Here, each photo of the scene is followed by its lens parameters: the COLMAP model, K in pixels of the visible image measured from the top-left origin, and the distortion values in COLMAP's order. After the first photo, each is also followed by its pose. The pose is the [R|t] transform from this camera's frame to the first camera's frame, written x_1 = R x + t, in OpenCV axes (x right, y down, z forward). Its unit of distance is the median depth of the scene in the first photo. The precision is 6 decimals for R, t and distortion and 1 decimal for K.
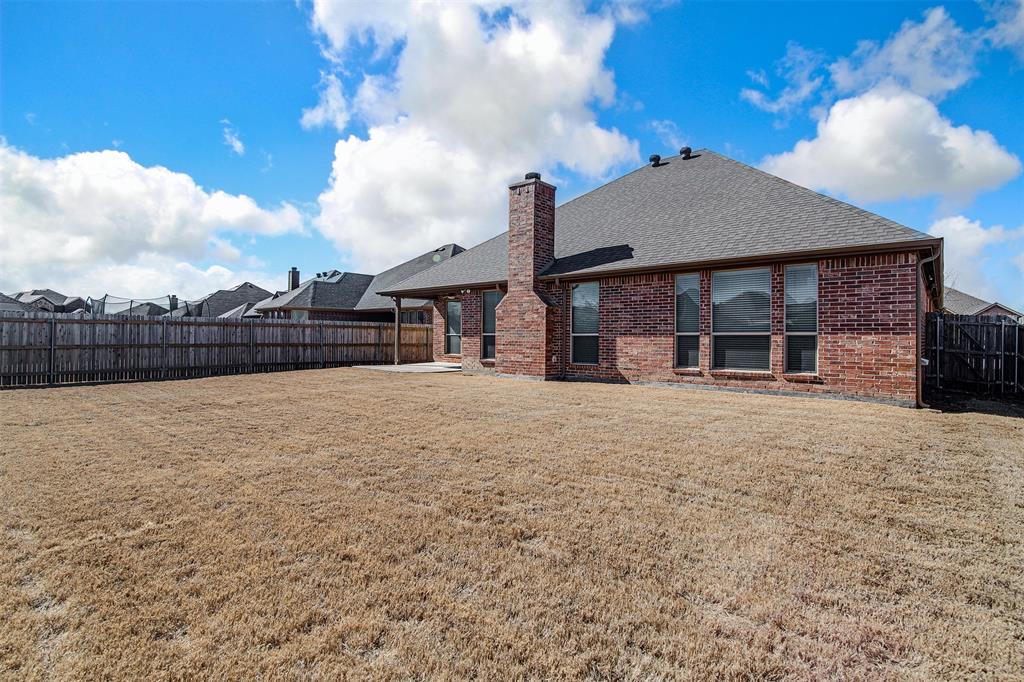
lens RADIAL K [[470.1, 0, 514.6], [0, 470.1, 340.3], [0, 0, 1]] dist [-0.000757, 0.000011]
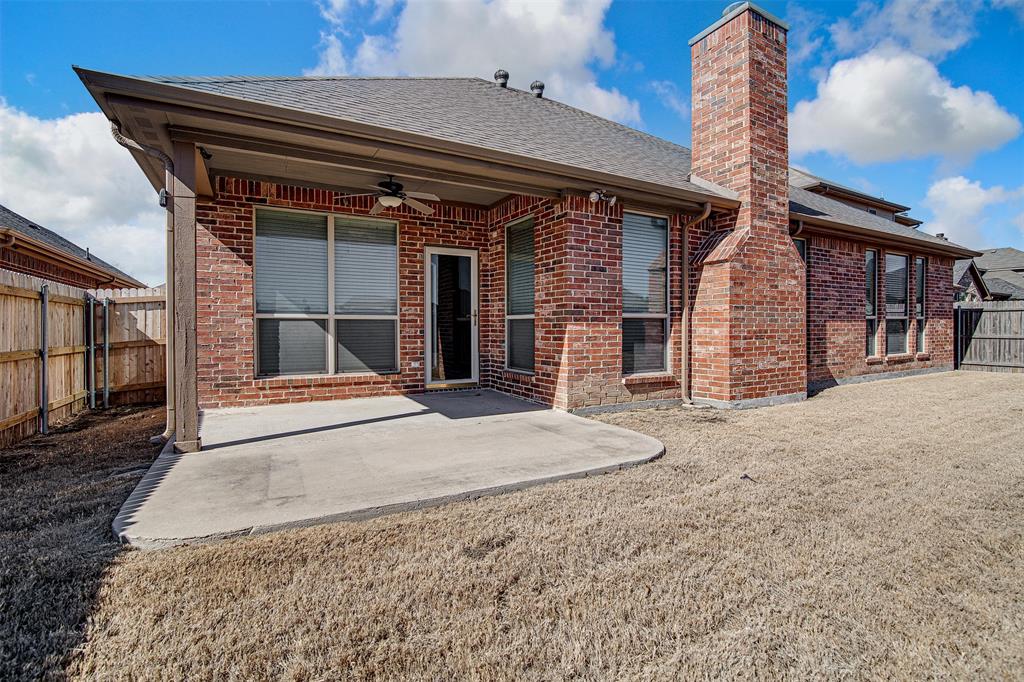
lens RADIAL K [[470.1, 0, 514.4], [0, 470.1, 334.1], [0, 0, 1]] dist [-0.000757, 0.000011]
pose [[0.325574, -0.027433, 0.945118, -0.567554], [0.008170, 0.999623, 0.026200, -0.009258], [-0.945481, -0.000808, 0.325676, 1.118011]]
